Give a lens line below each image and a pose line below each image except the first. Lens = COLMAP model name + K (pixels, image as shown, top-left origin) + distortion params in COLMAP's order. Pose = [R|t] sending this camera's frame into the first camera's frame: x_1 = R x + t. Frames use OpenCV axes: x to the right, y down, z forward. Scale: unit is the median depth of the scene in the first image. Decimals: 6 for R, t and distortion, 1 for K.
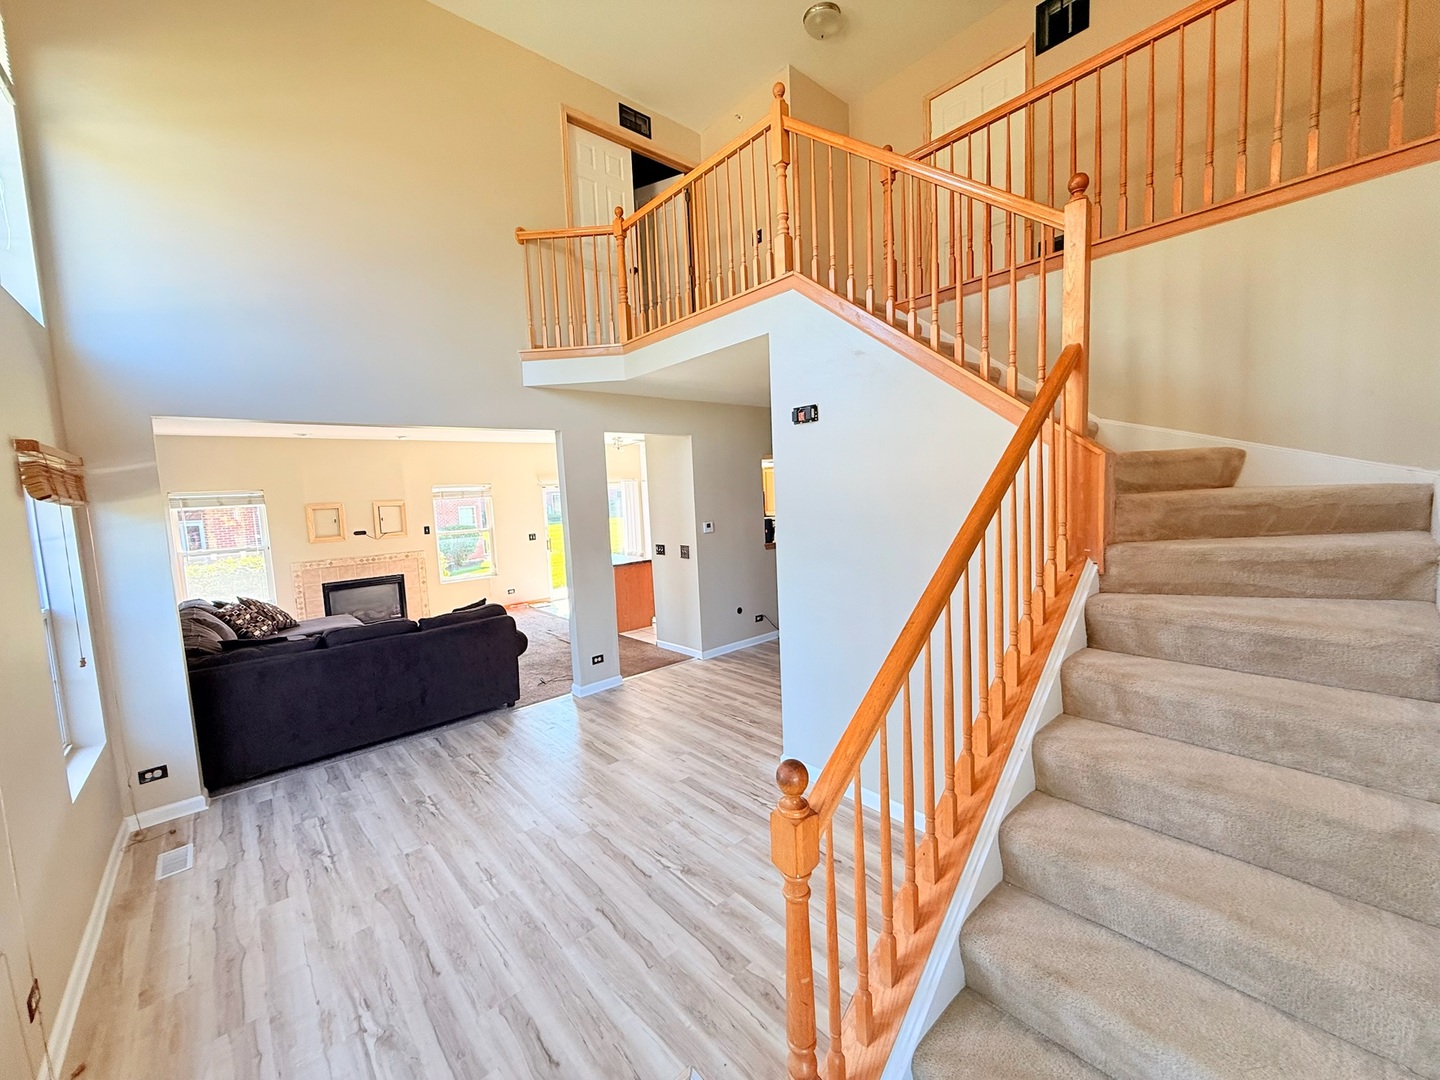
lens RADIAL K [[571.4, 0, 715.6], [0, 571.4, 538.7], [0, 0, 1]] dist [-0.000937, 0.000042]
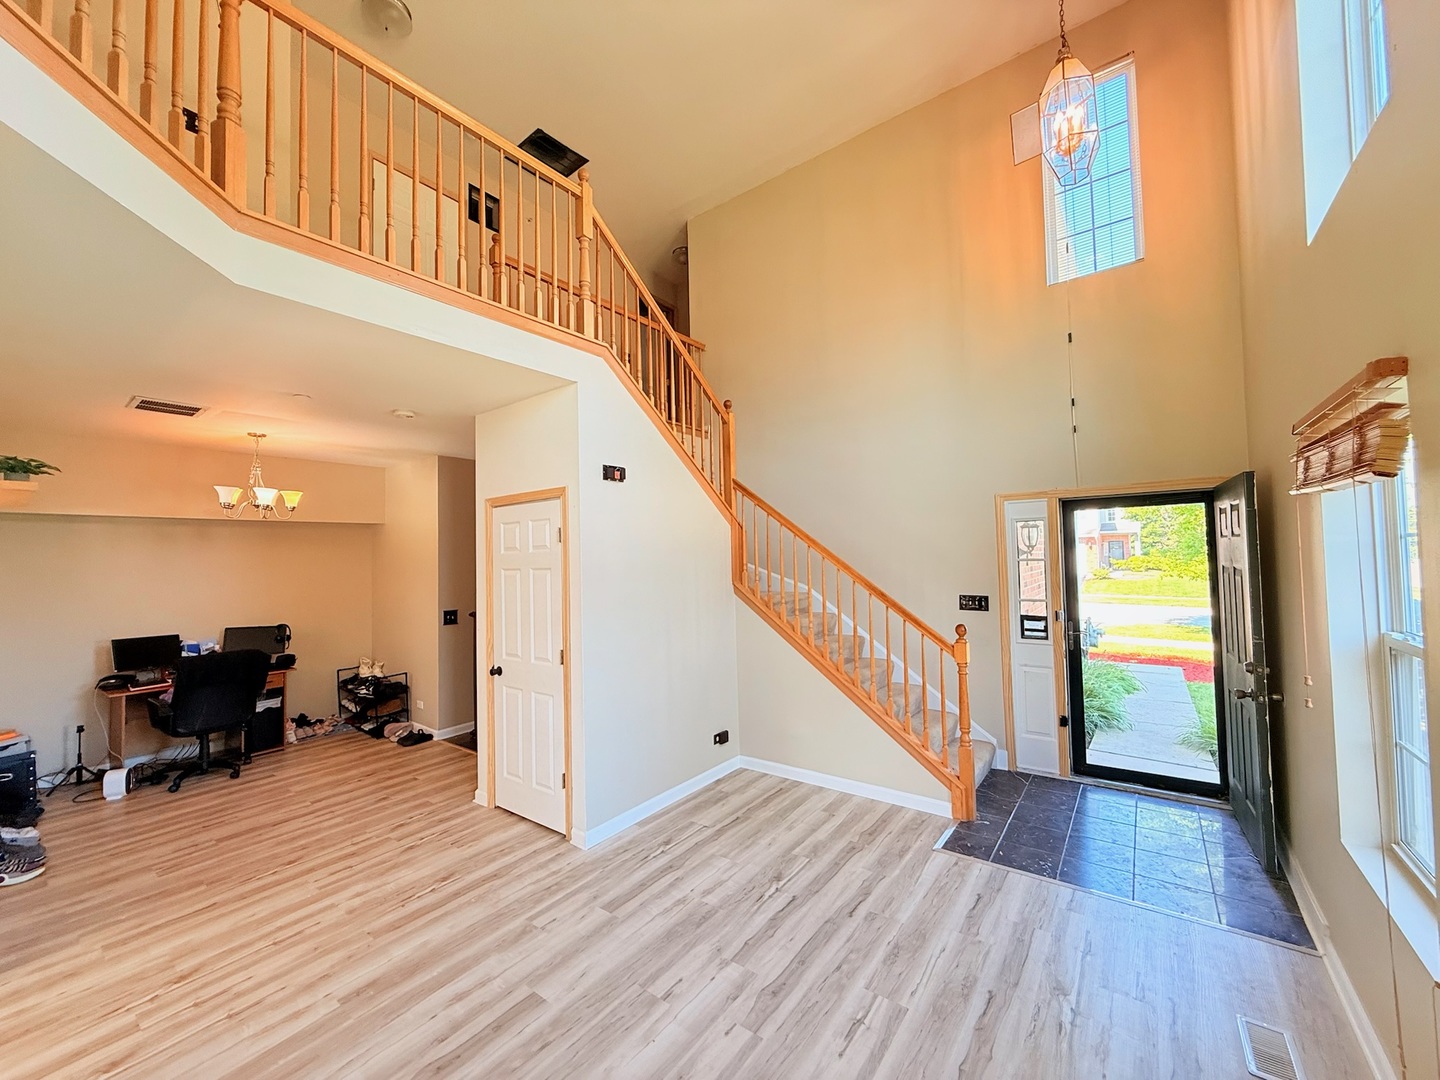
lens RADIAL K [[571.4, 0, 714.8], [0, 571.4, 539.1], [0, 0, 1]] dist [-0.000937, 0.000042]
pose [[-0.203775, 0.083936, 0.975413, -0.949241], [0.118484, 0.991109, -0.060534, -0.003875], [-0.971822, 0.103236, -0.211908, 1.067849]]
